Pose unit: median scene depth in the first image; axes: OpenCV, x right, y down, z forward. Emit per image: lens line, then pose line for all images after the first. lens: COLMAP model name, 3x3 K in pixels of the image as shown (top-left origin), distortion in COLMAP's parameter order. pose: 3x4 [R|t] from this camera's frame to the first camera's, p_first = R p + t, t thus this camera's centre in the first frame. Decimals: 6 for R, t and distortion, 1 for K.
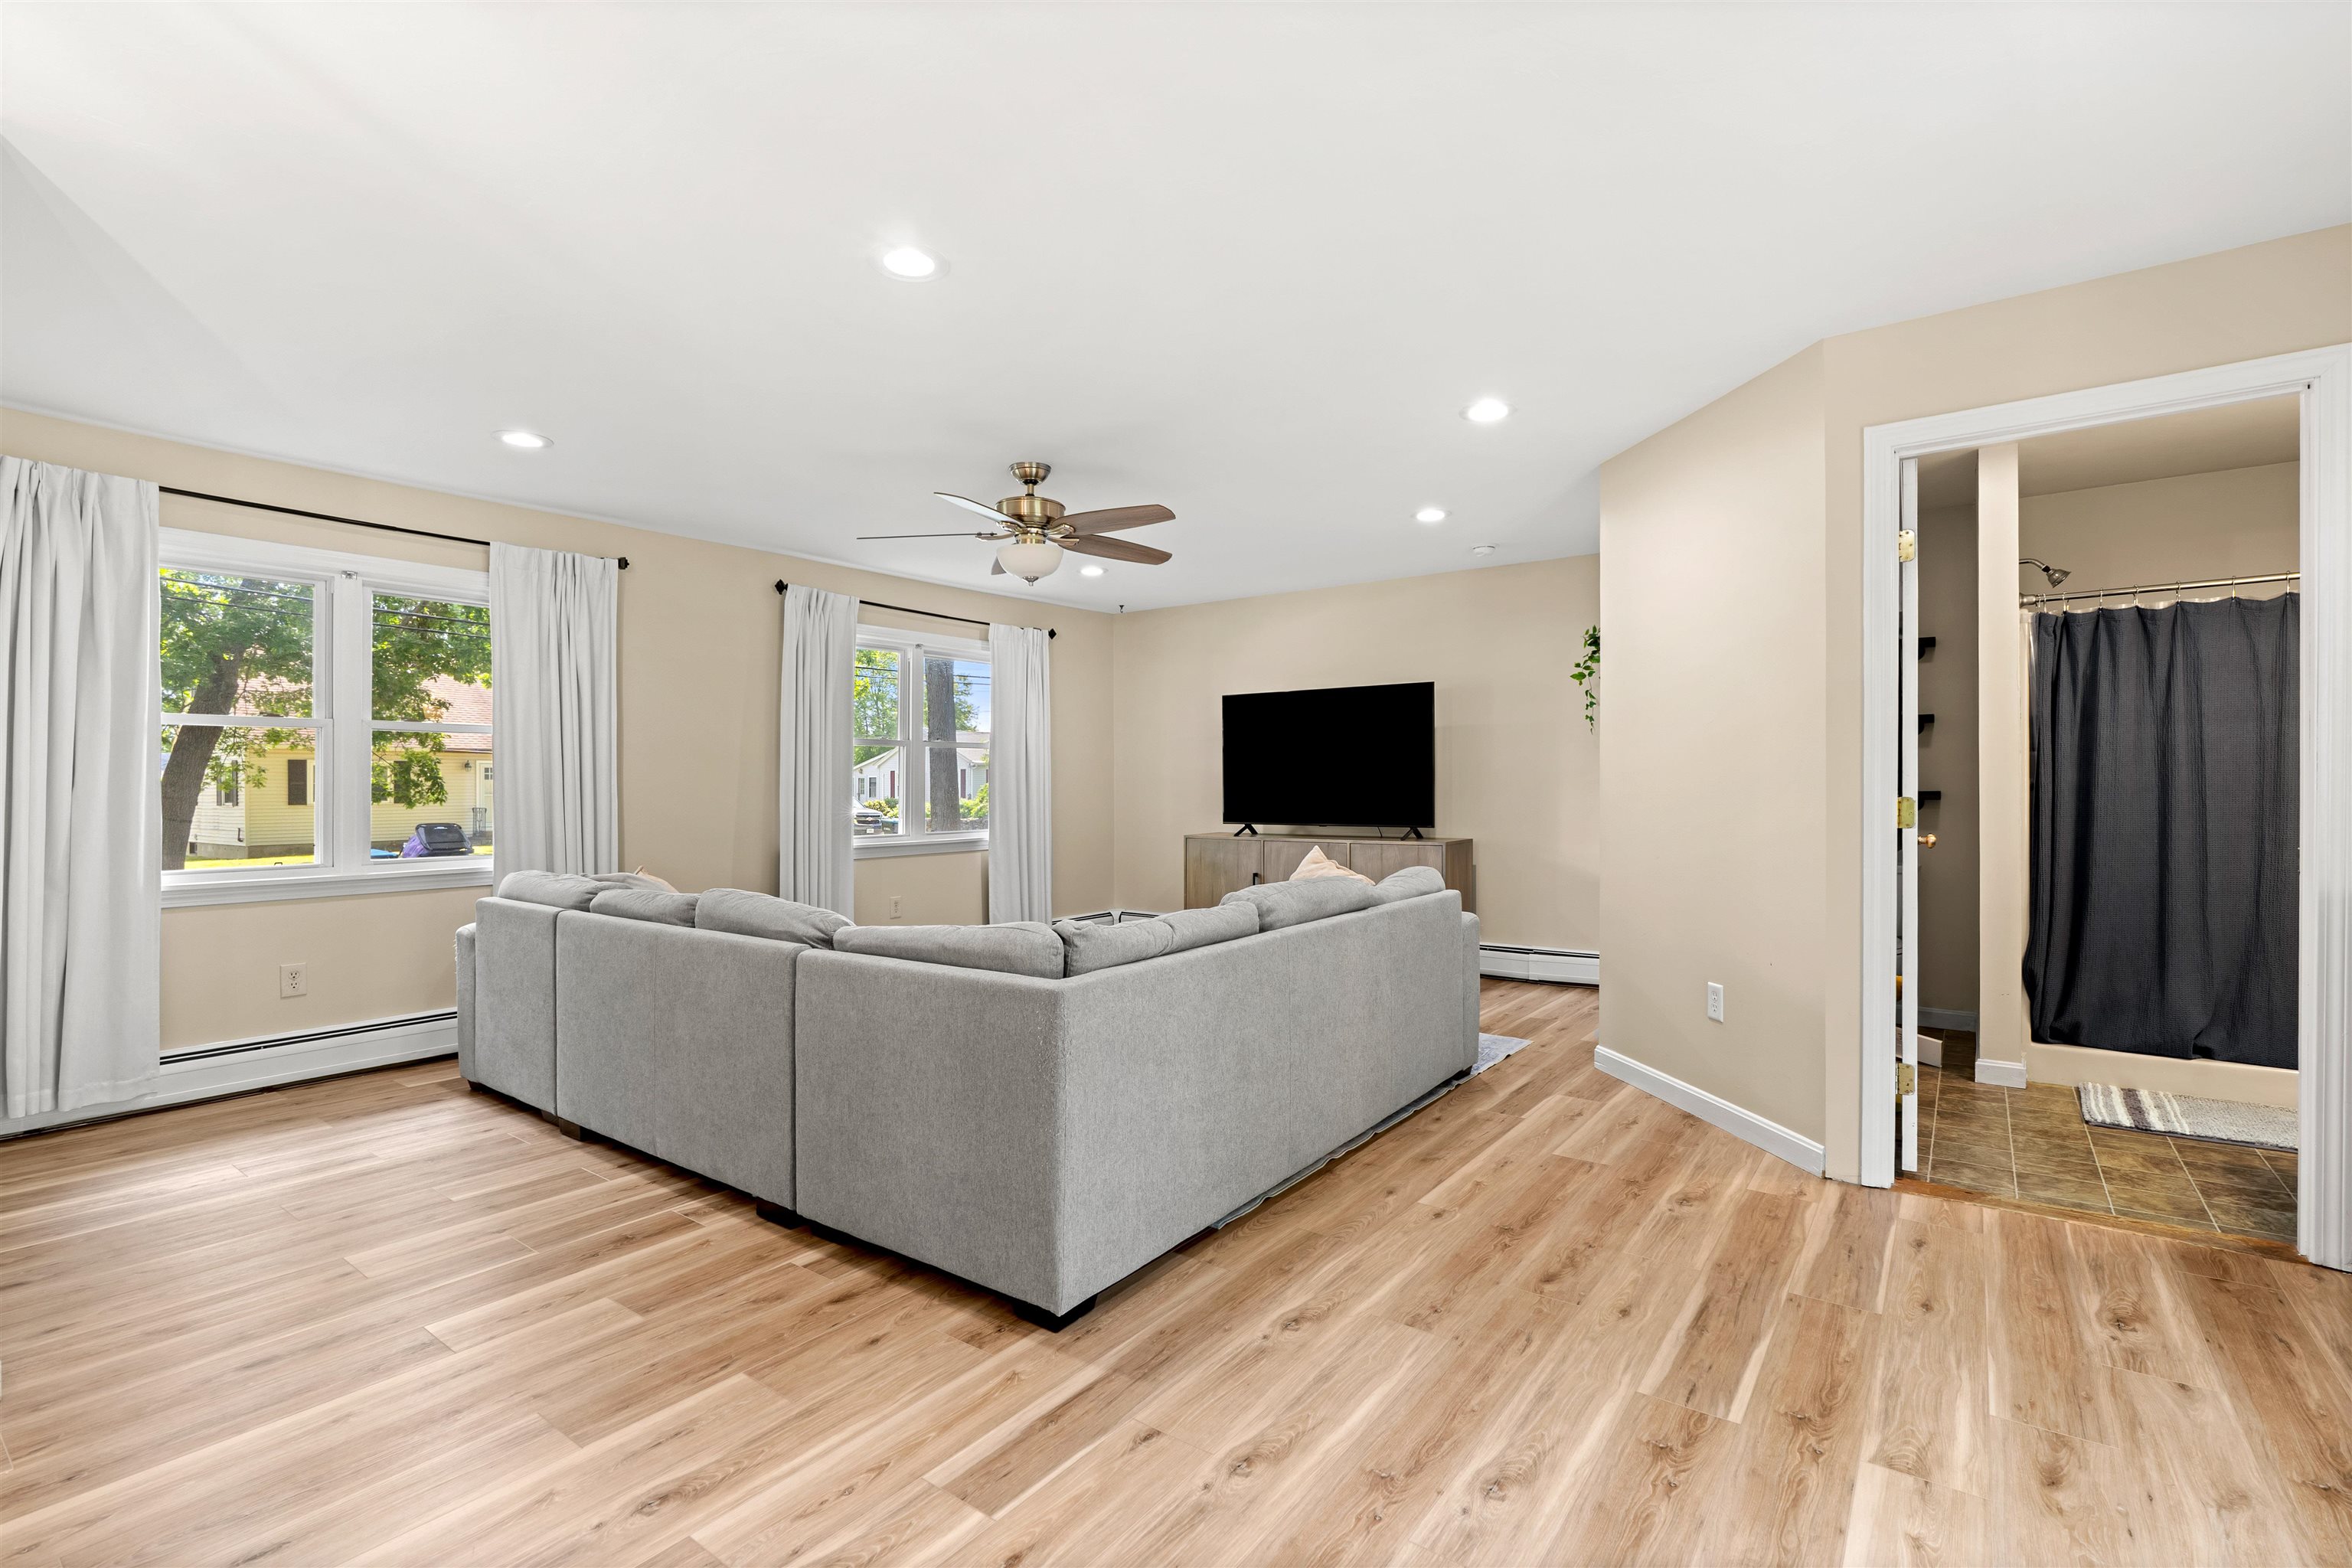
lens RADIAL K [[1066.3, 0, 1191.5], [0, 1066.3, 787.9], [0, 0, 1]] dist [-0.017392, 0.006504]
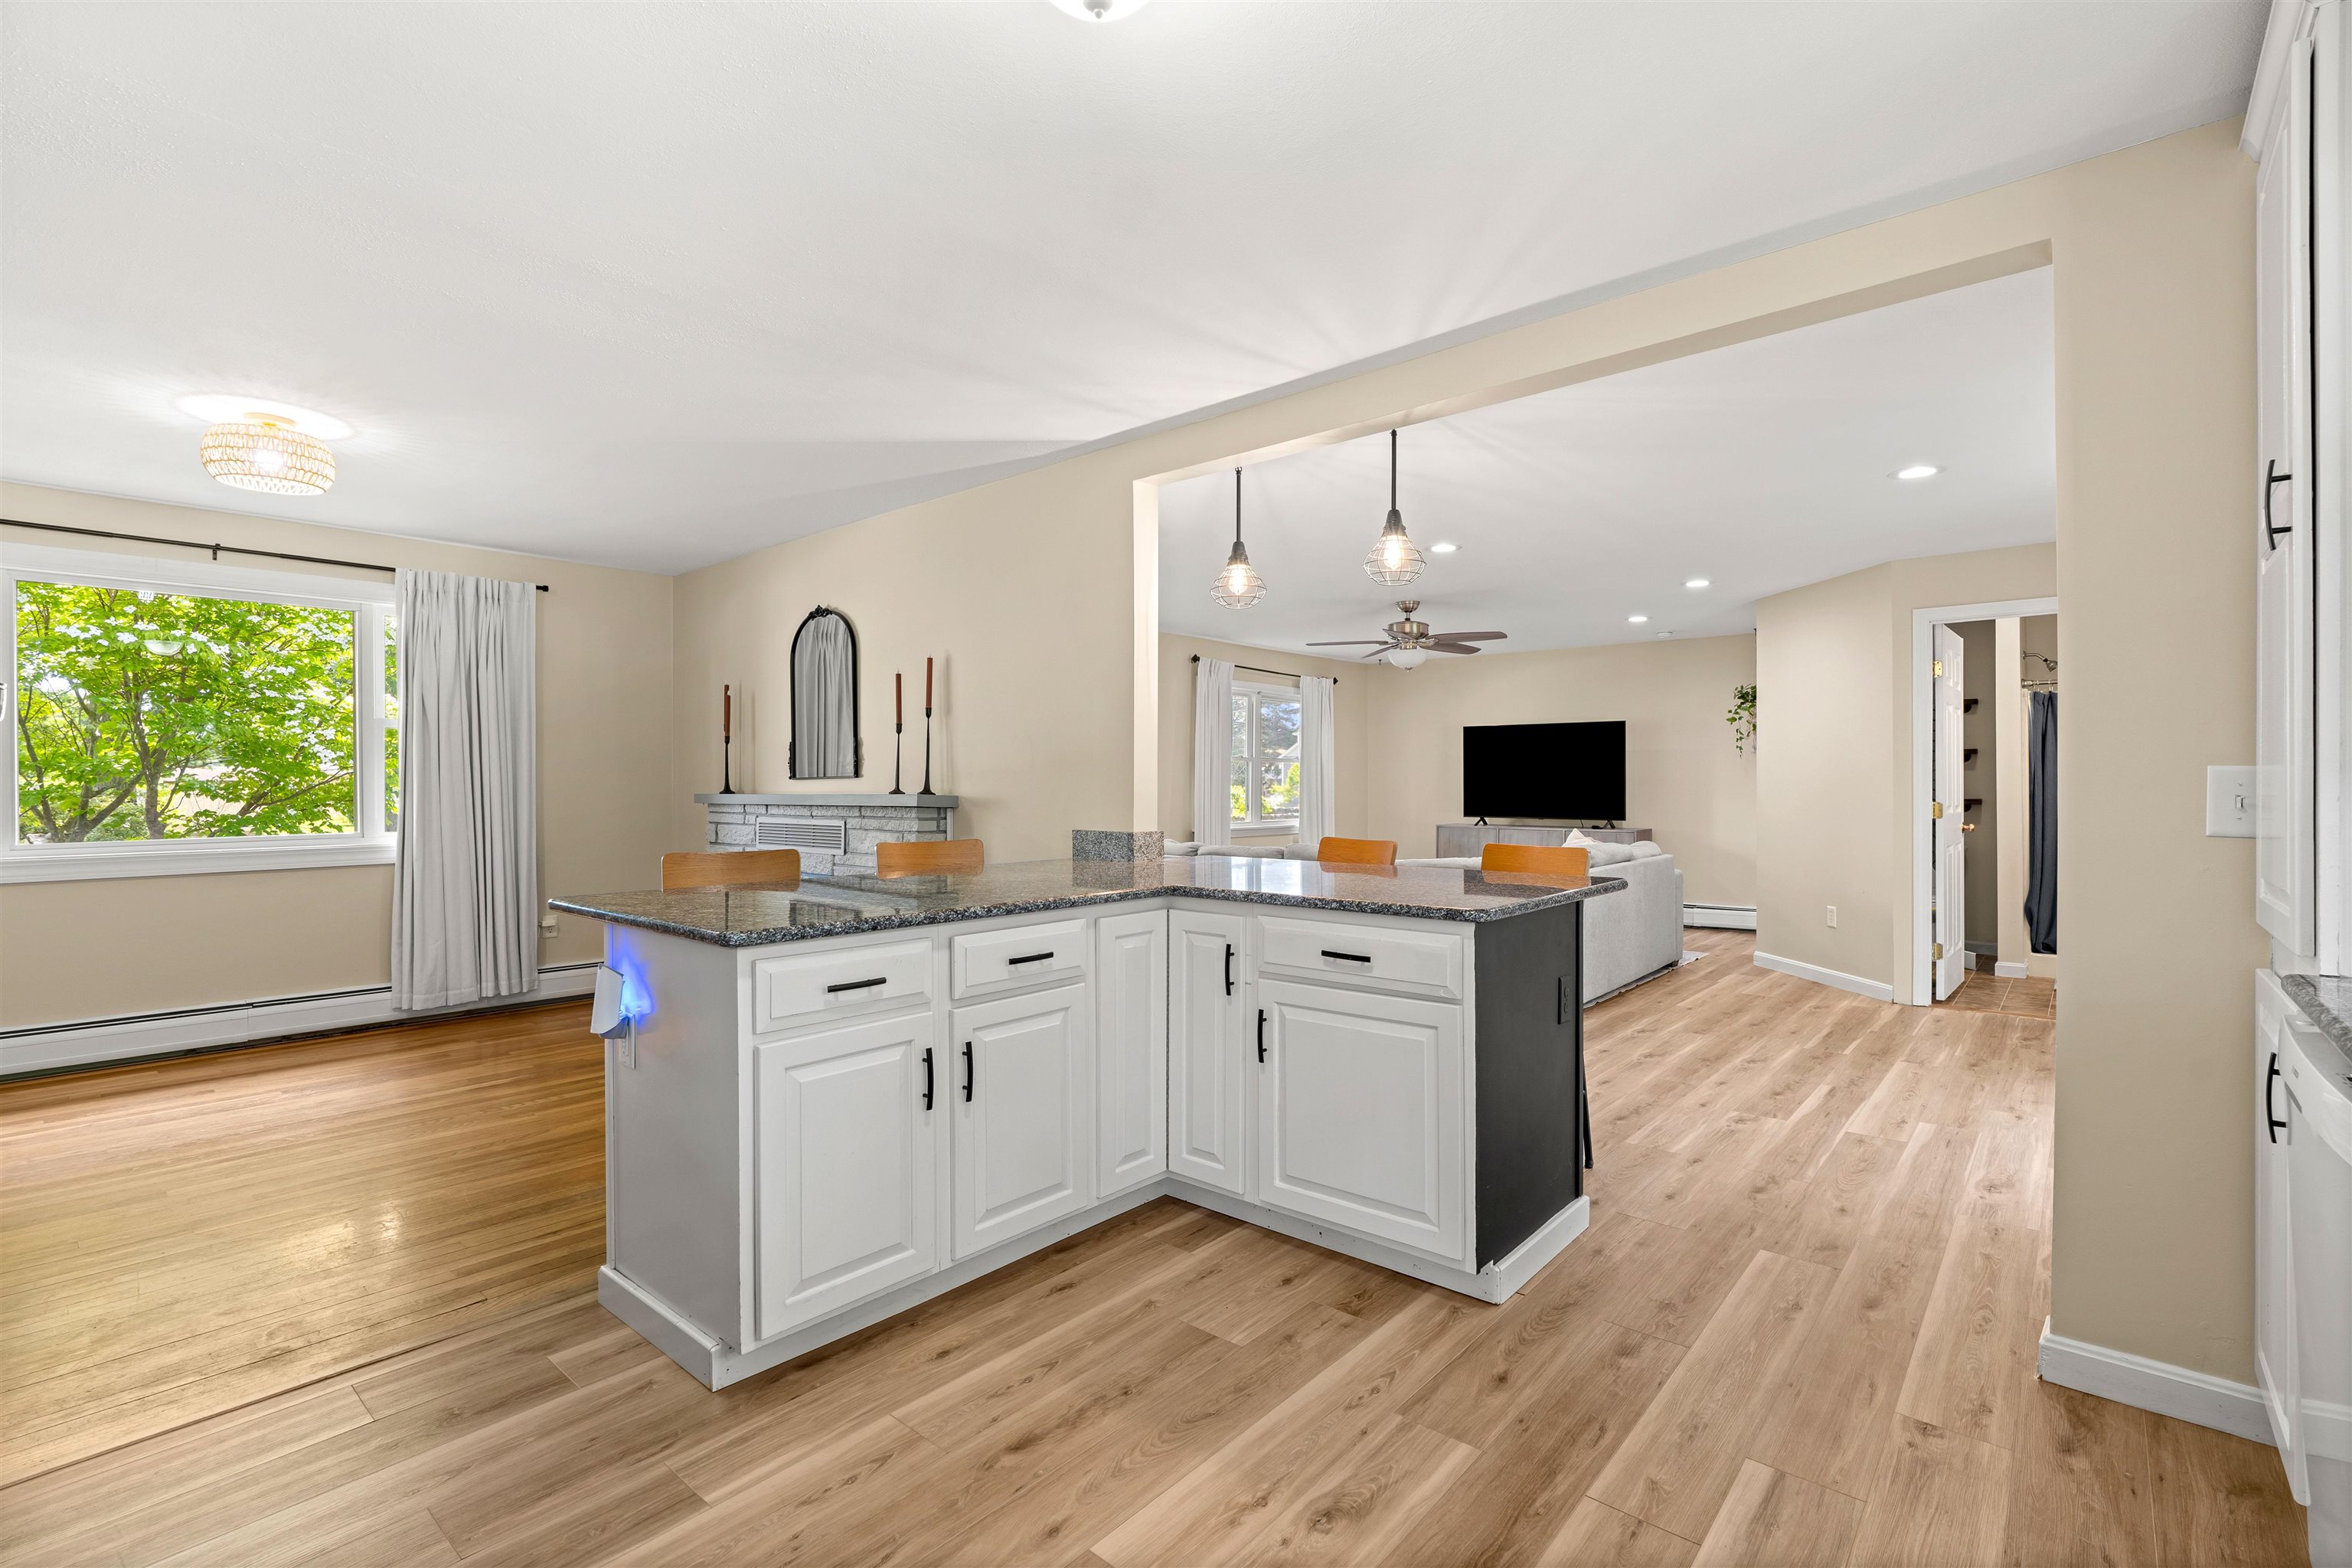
lens RADIAL K [[1066.3, 0, 1183.4], [0, 1066.3, 763.7], [0, 0, 1]] dist [-0.017392, 0.006504]
pose [[0.996753, 0.007822, -0.080134, -0.388811], [-0.009689, 0.999690, -0.022944, -0.002361], [0.079930, 0.023646, 0.996520, -0.748992]]
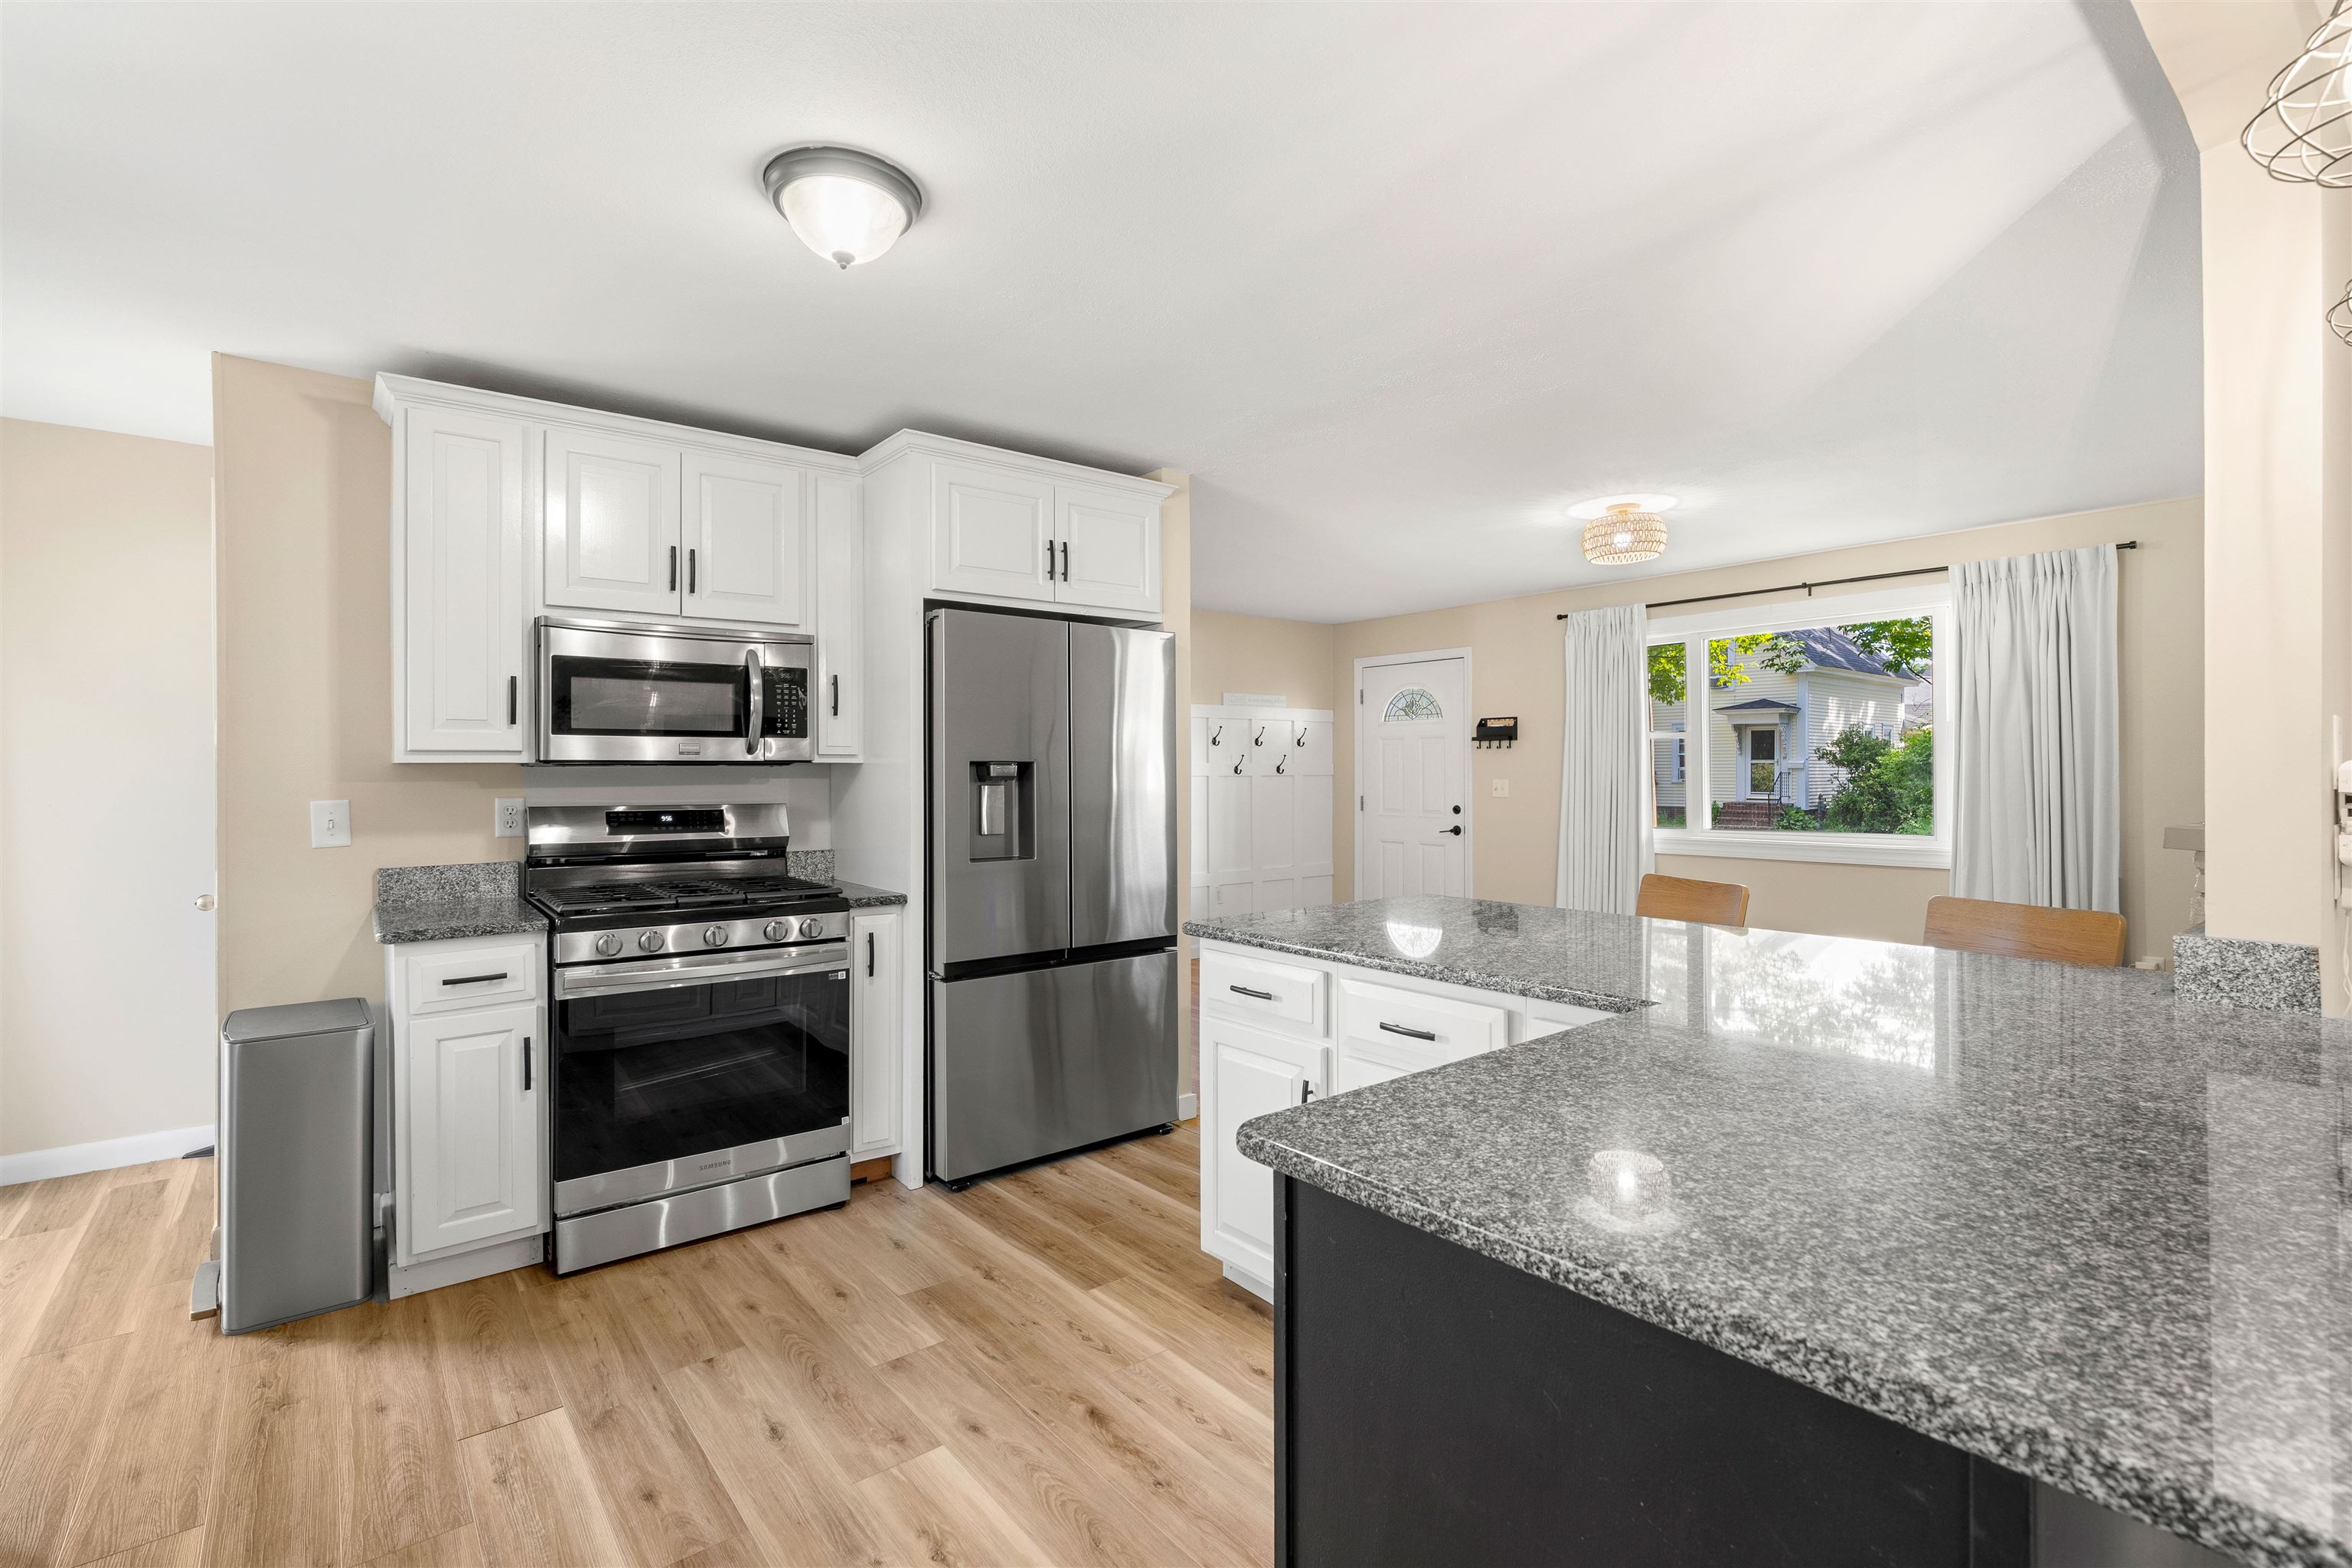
lens RADIAL K [[1066.3, 0, 1181.0], [0, 1066.3, 767.3], [0, 0, 1]] dist [-0.017392, 0.006504]
pose [[-0.257161, 0.009064, -0.966326, -0.003919], [-0.000067, 0.999956, 0.009398, -0.034318], [0.966369, 0.002481, -0.257149, -0.103740]]
